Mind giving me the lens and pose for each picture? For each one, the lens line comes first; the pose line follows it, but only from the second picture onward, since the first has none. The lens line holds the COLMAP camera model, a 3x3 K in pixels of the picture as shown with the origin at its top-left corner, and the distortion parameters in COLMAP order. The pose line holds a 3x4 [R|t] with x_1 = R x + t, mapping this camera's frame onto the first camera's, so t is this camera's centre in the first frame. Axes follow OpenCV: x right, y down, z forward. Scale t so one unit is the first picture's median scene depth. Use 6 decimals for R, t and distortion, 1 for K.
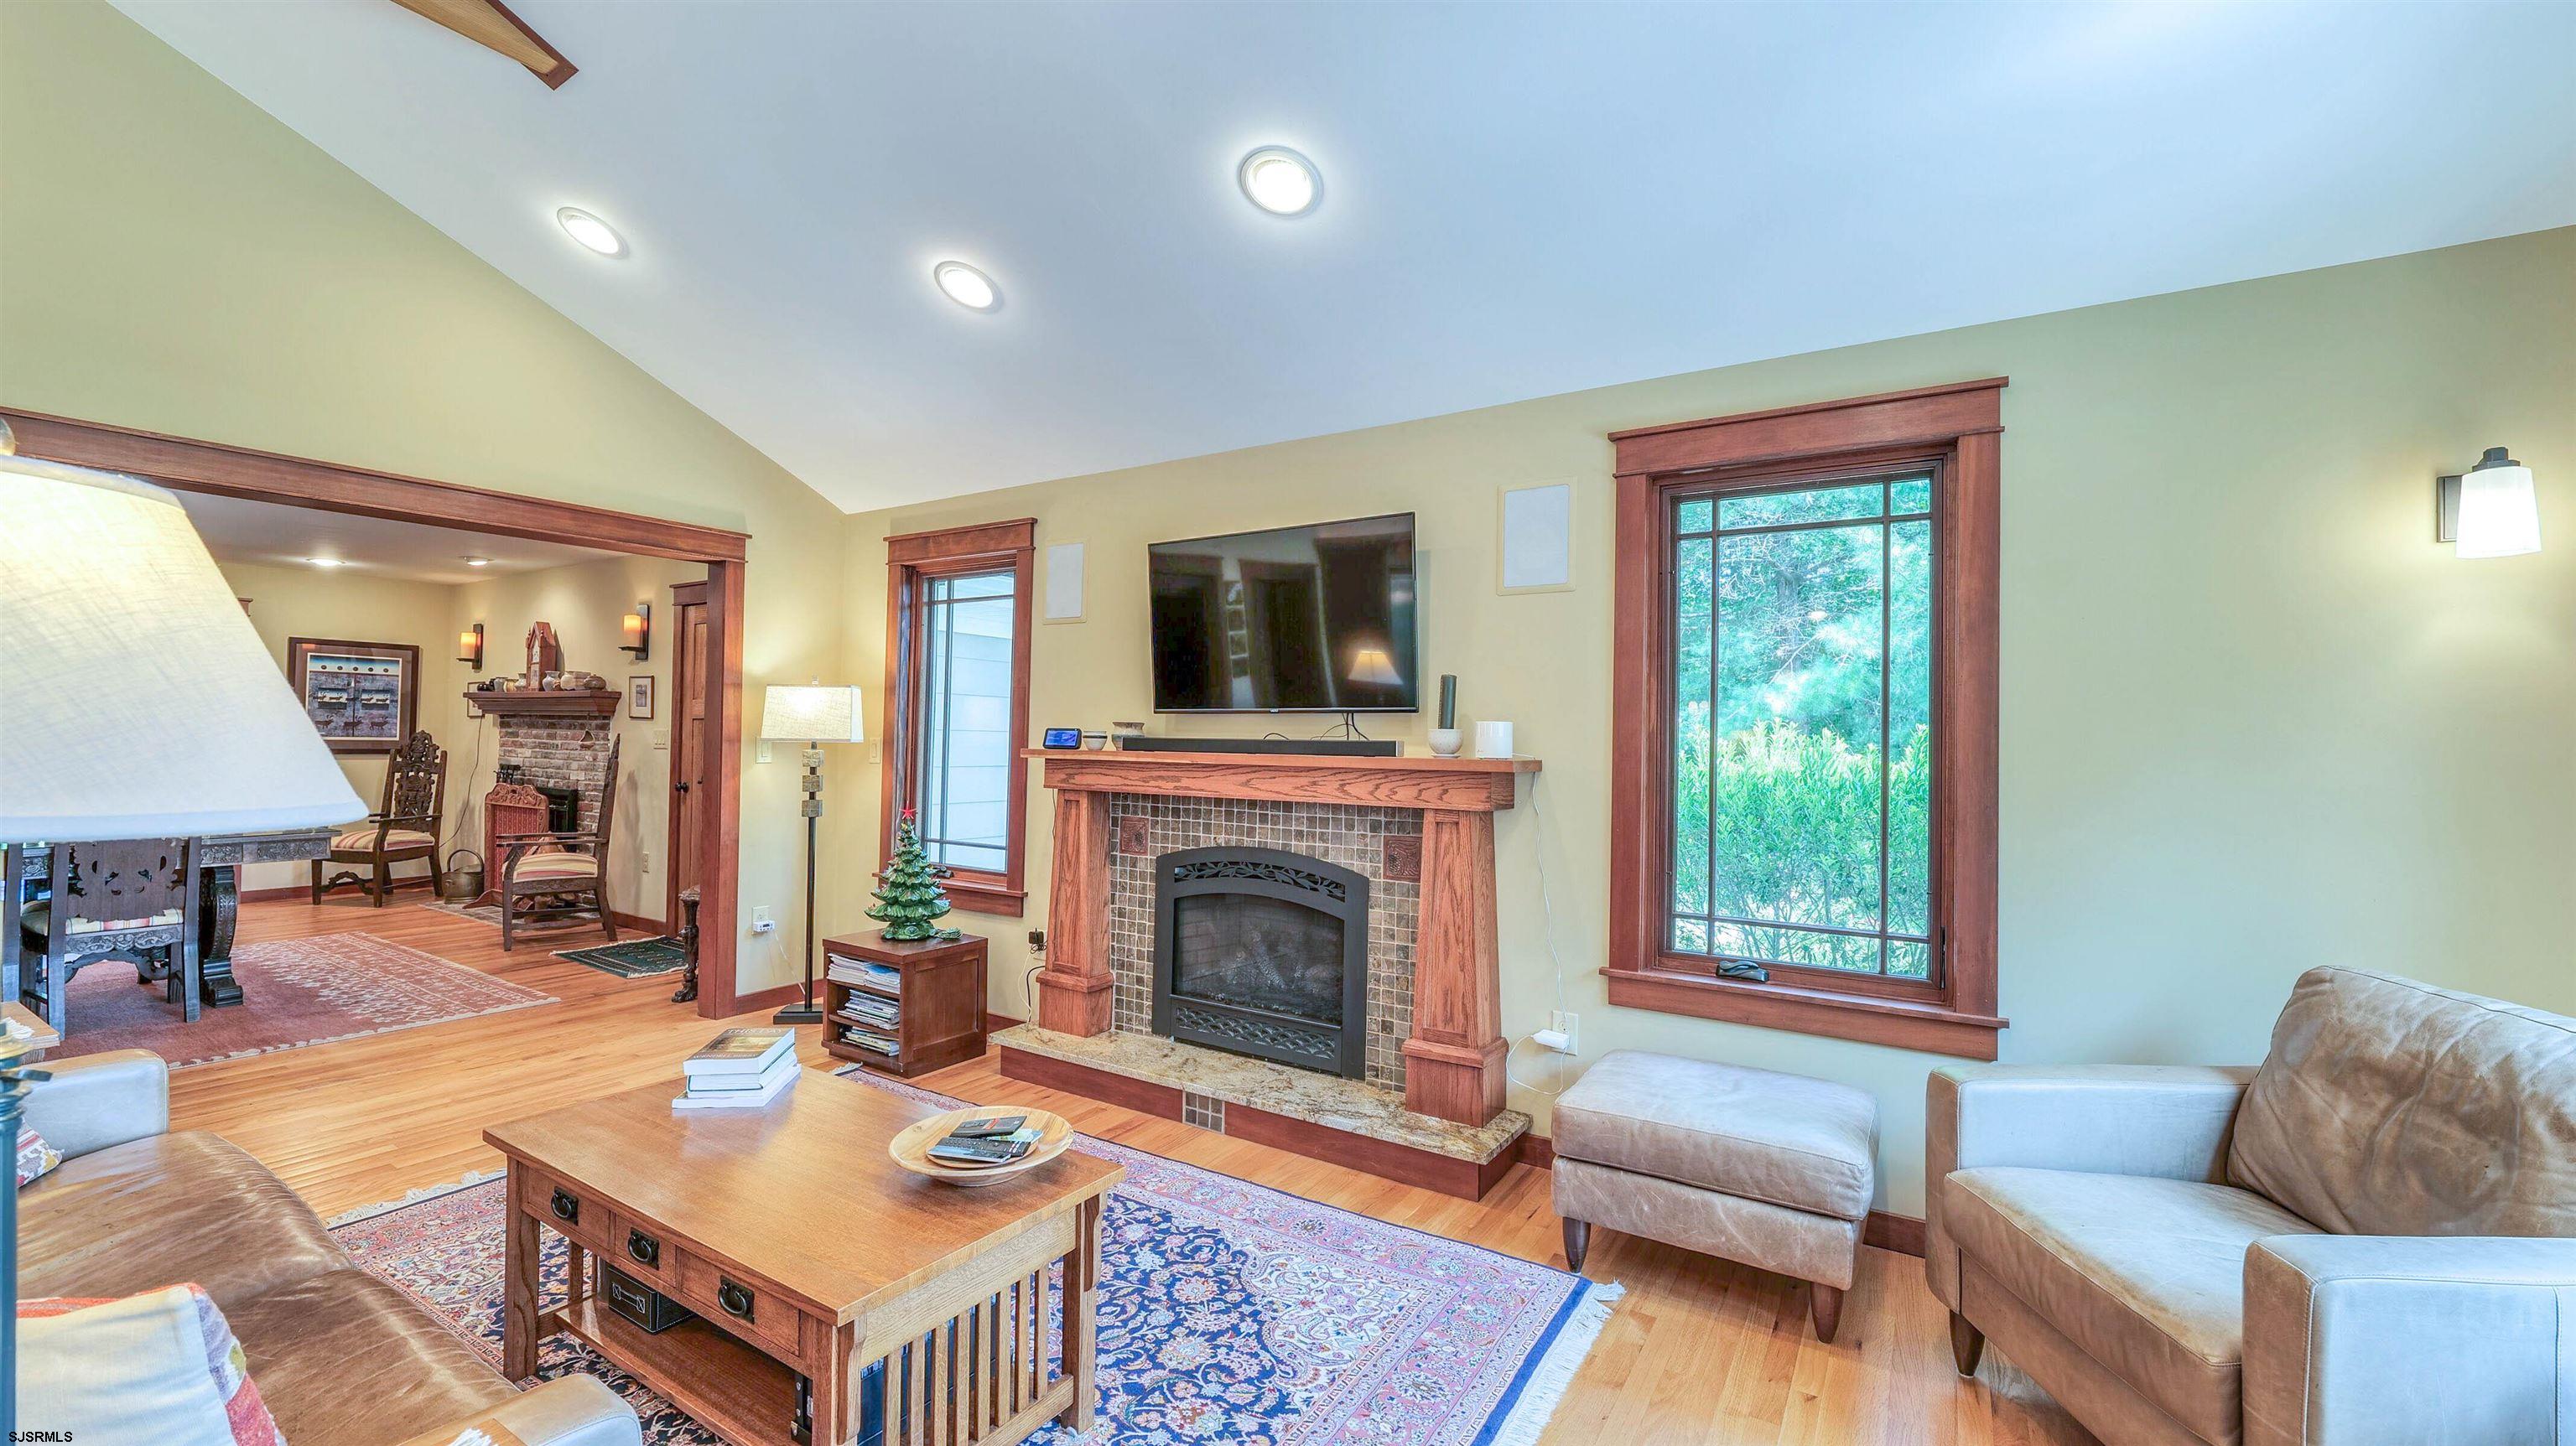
lens RADIAL K [[1049.9, 0, 1272.0], [0, 1049.9, 723.6], [0, 0, 1]] dist [-0.001630, -0.000358]
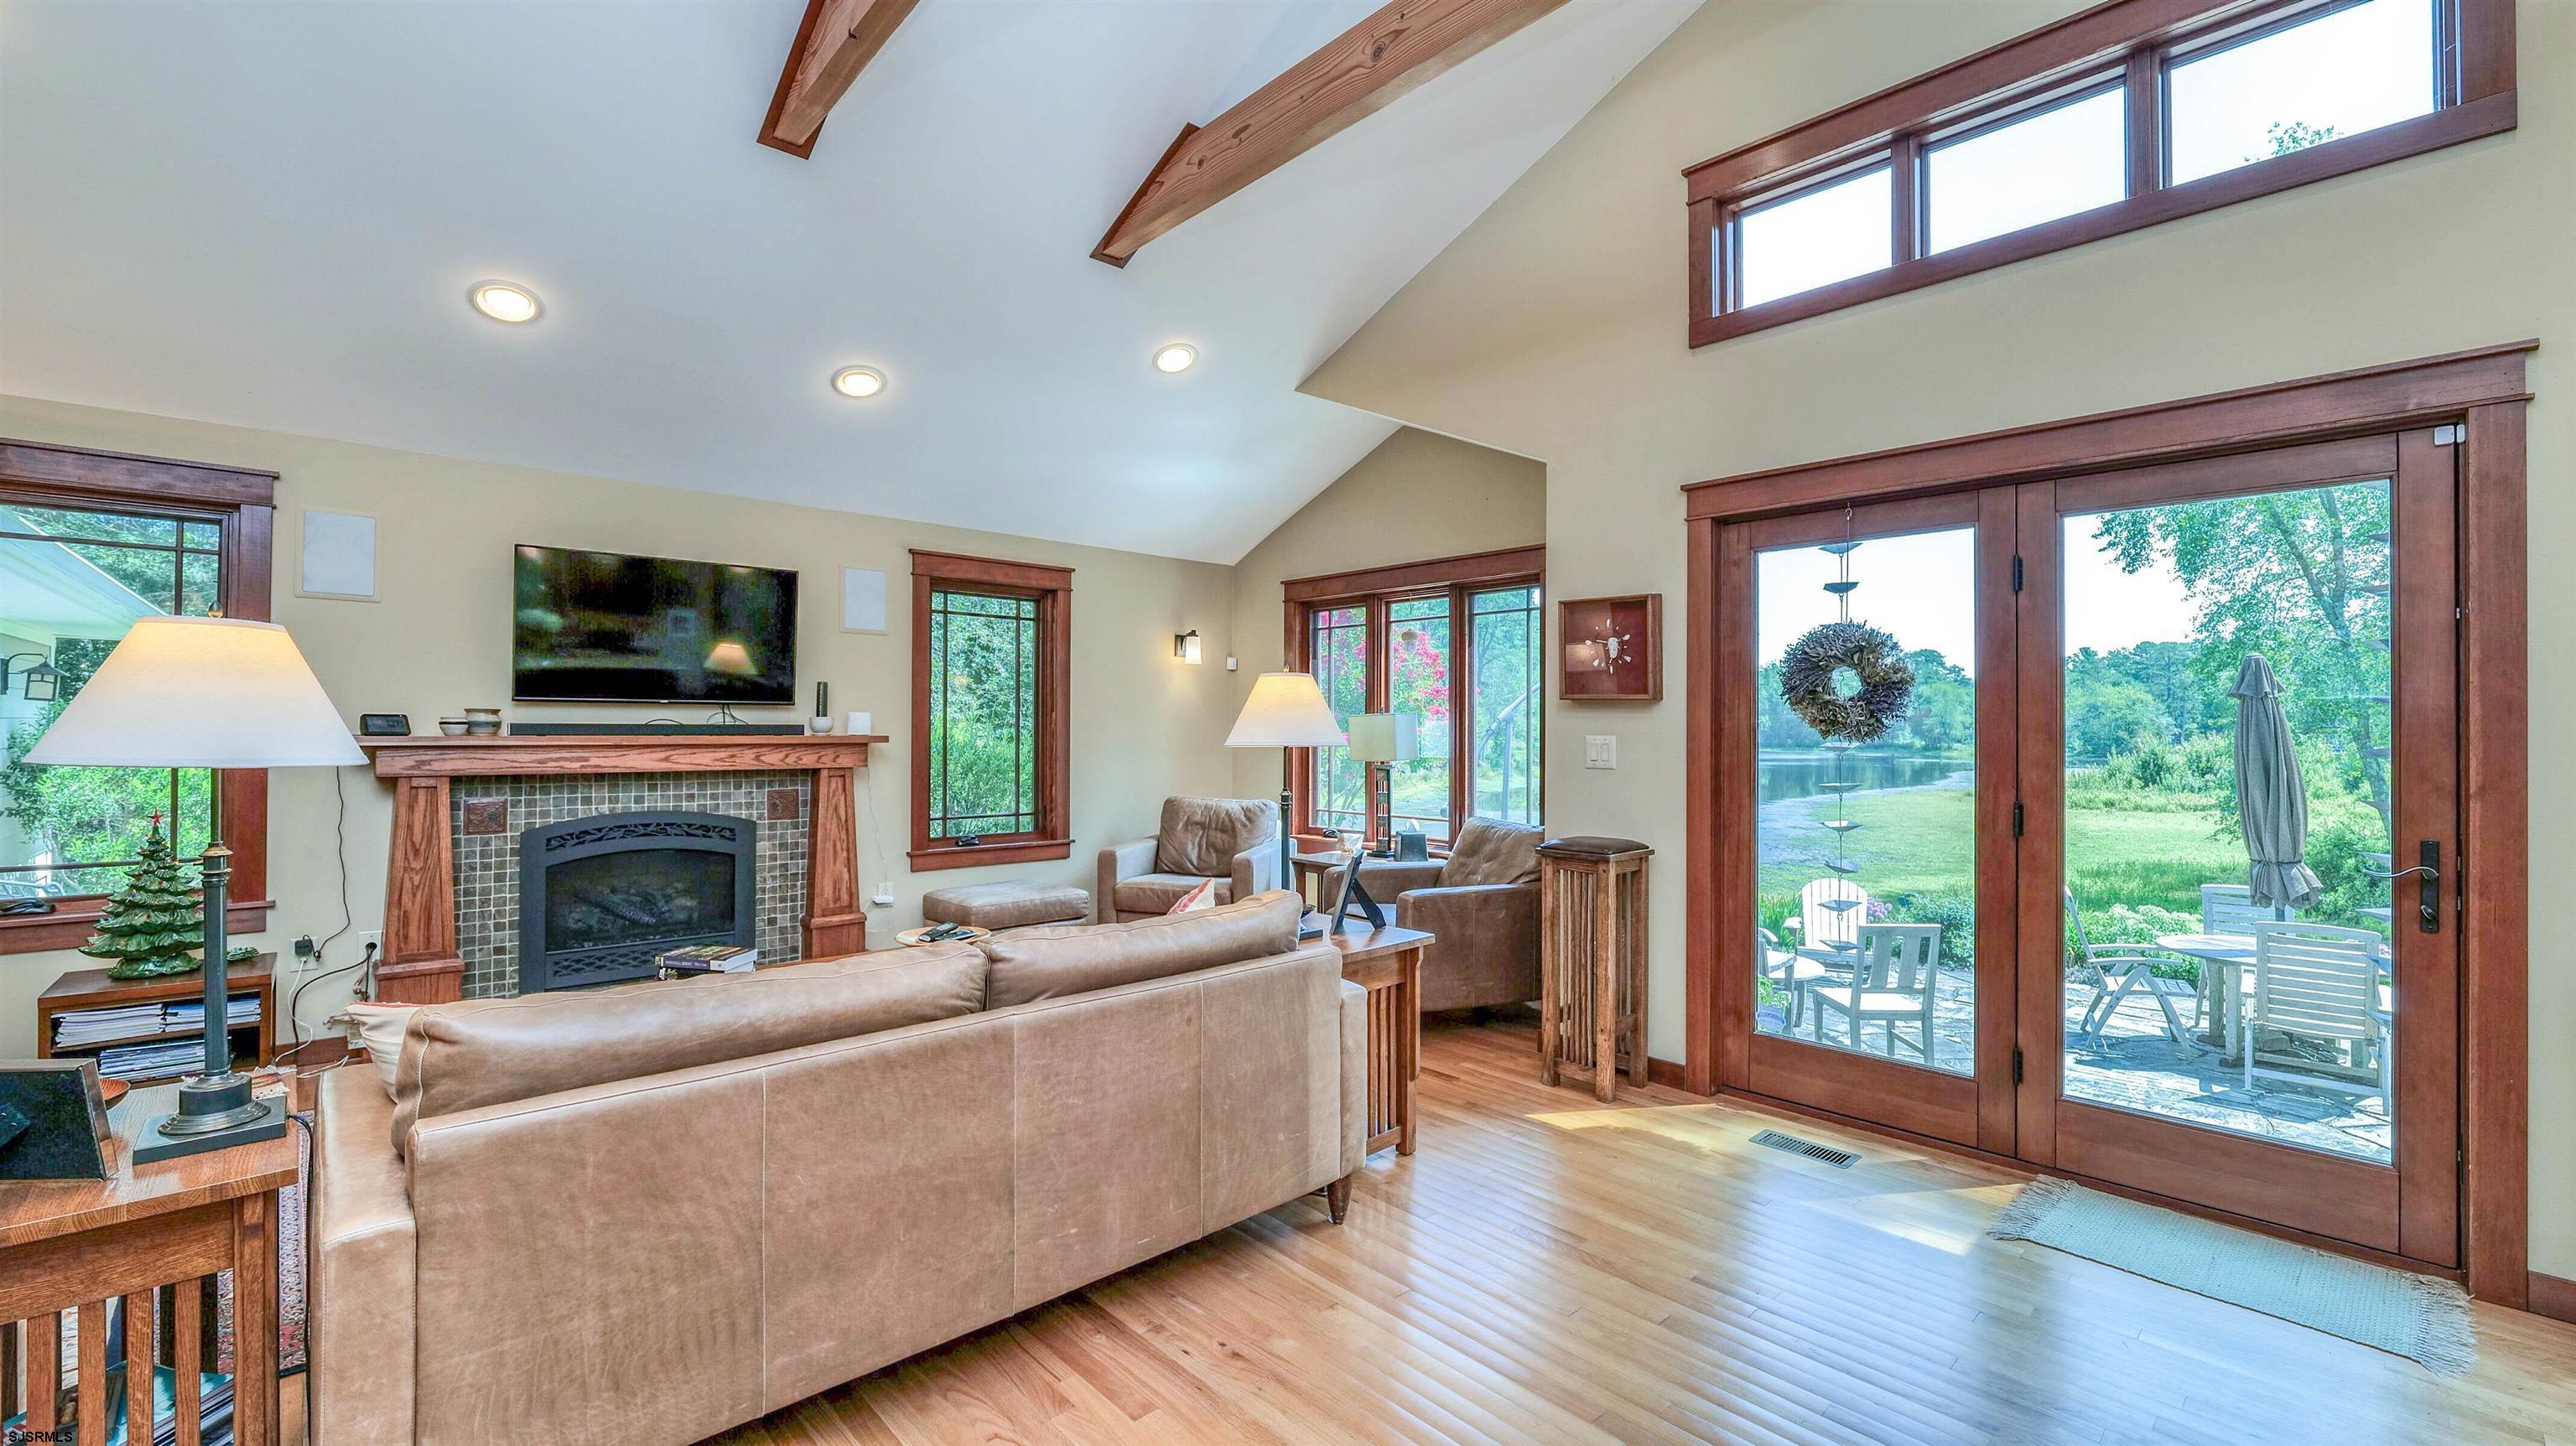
lens RADIAL K [[1049.9, 0, 1272.0], [0, 1049.9, 723.6], [0, 0, 1]] dist [-0.001630, -0.000358]
pose [[0.259620, -0.006788, 0.965687, -1.160102], [-0.014119, 0.999842, 0.010824, -0.010906], [-0.965608, -0.016445, 0.259483, -0.042362]]
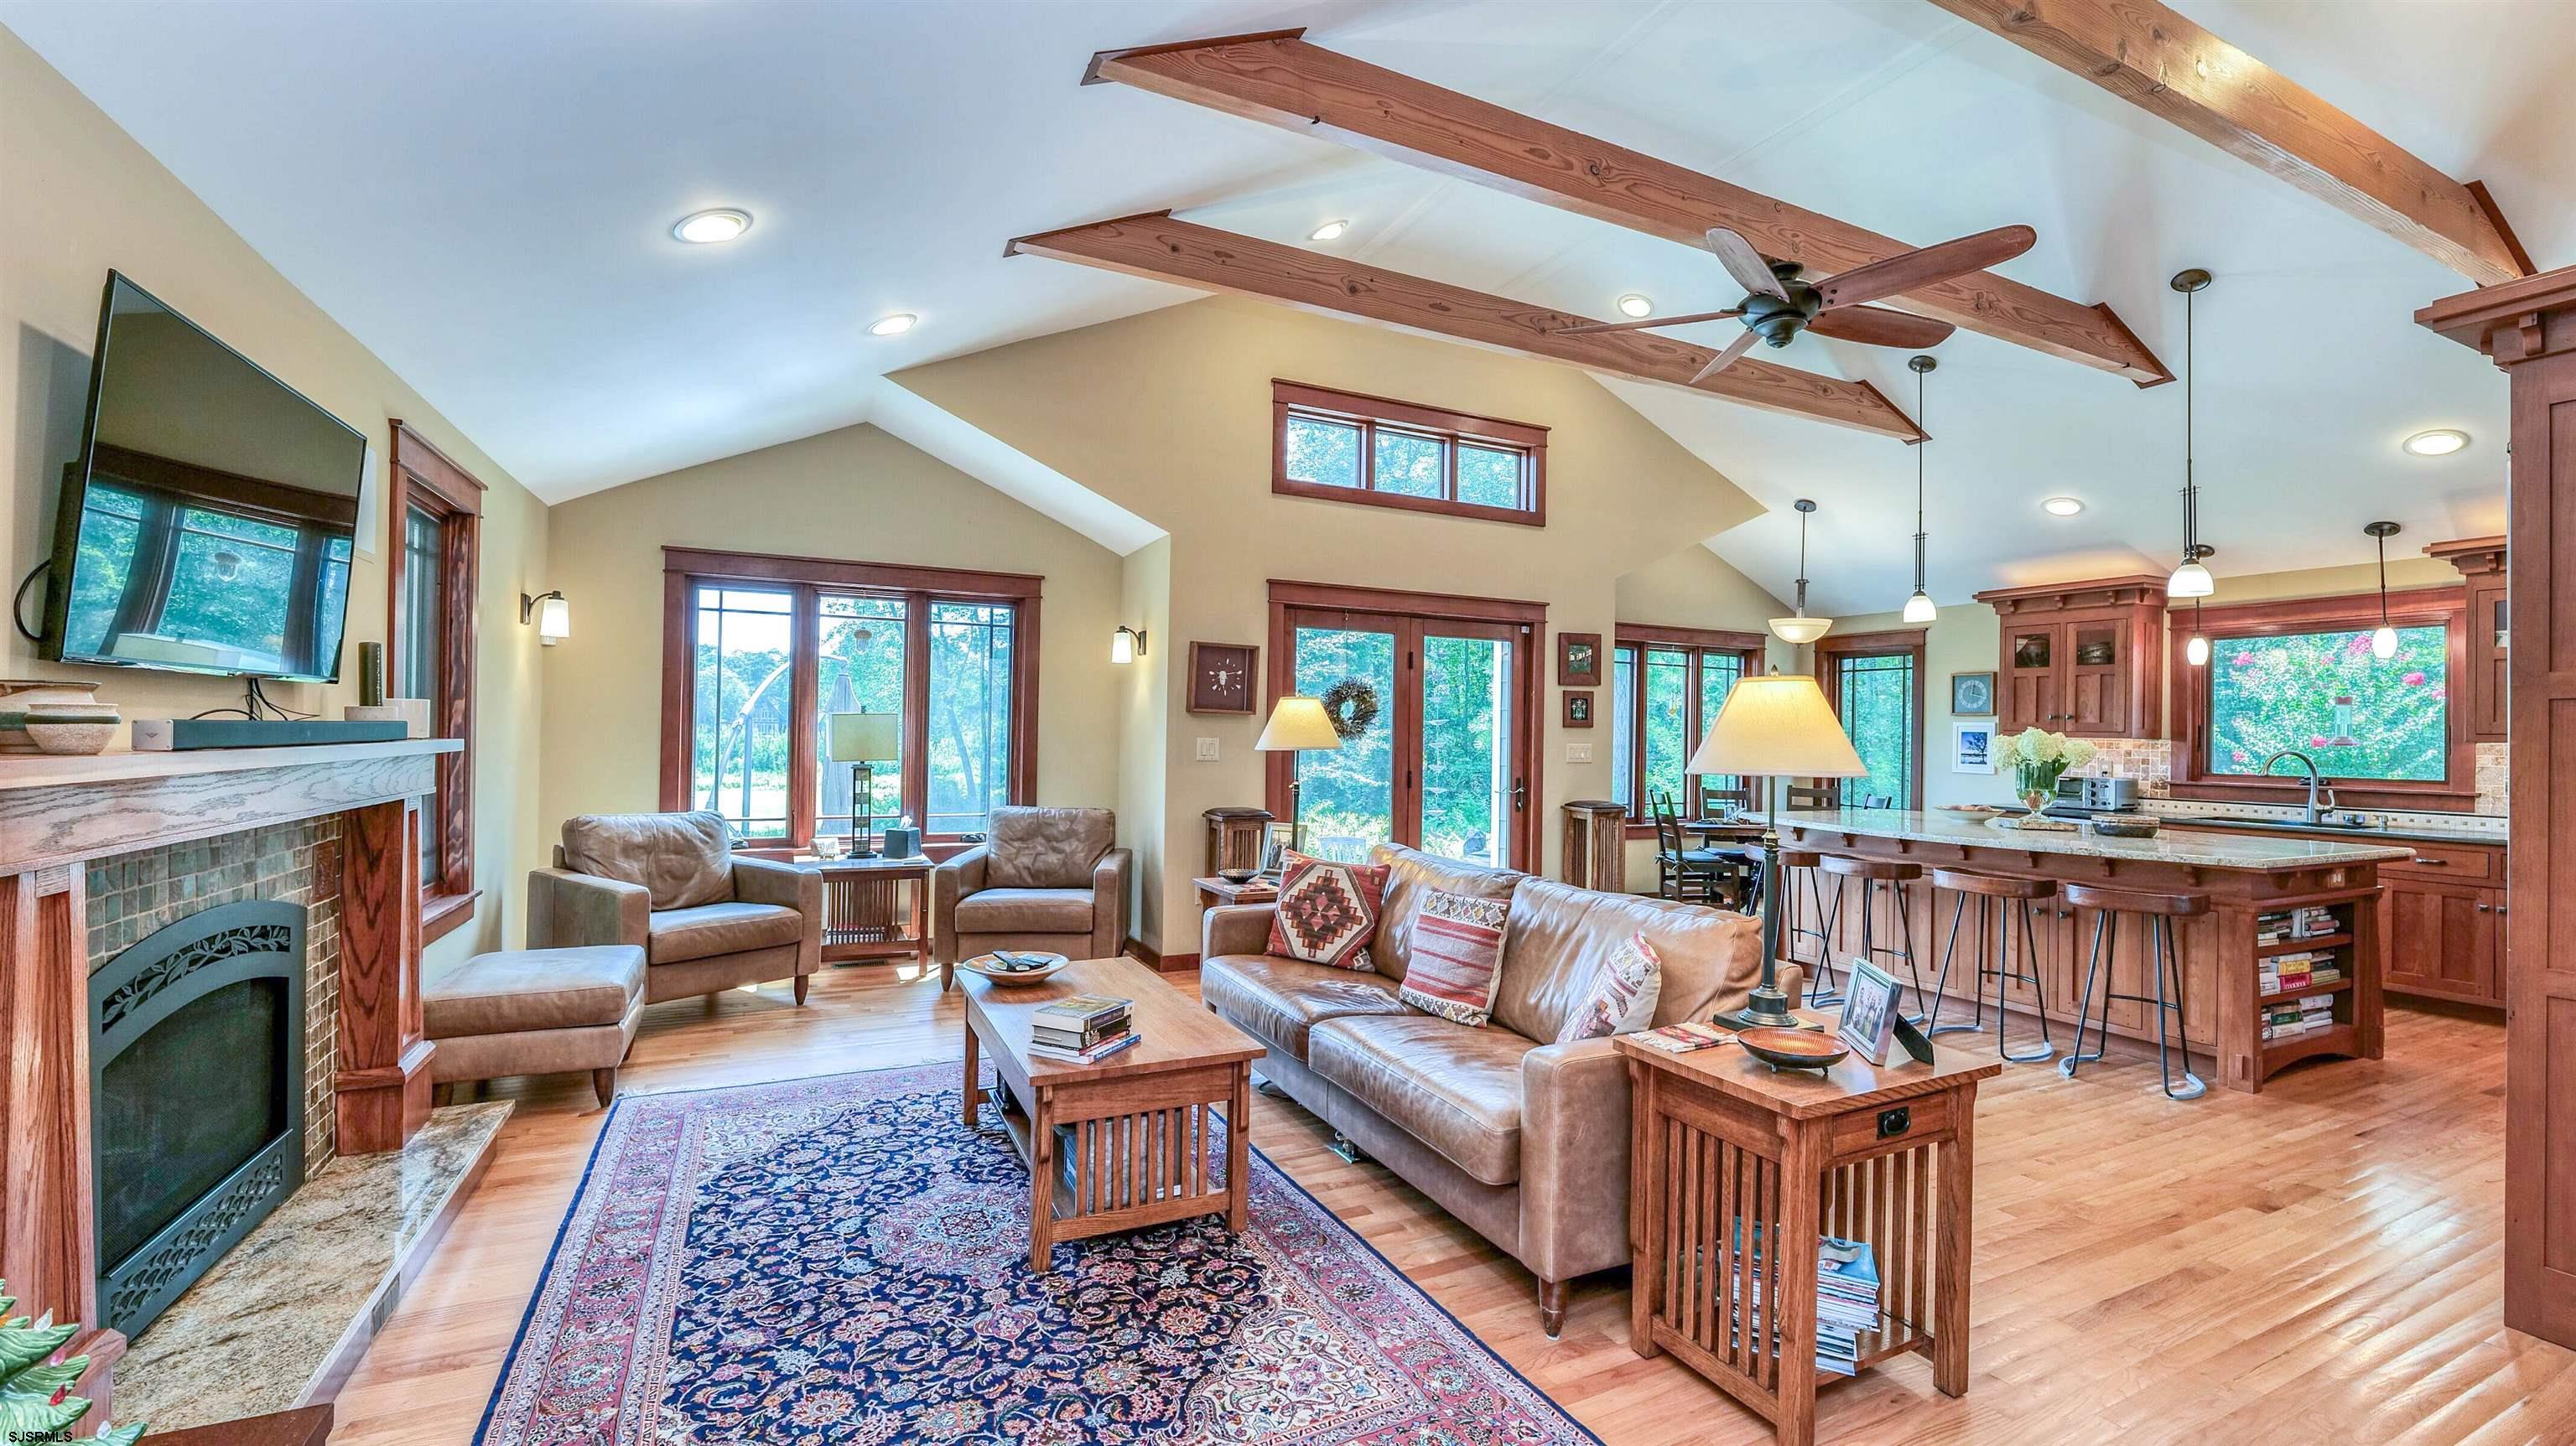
lens RADIAL K [[1049.9, 0, 1272.0], [0, 1049.9, 723.6], [0, 0, 1]] dist [-0.001630, -0.000358]
pose [[-0.846954, -0.025703, 0.531044, -0.909769], [-0.036227, 0.999299, -0.009411, -0.000419], [-0.530430, -0.027208, -0.847292, 1.329934]]
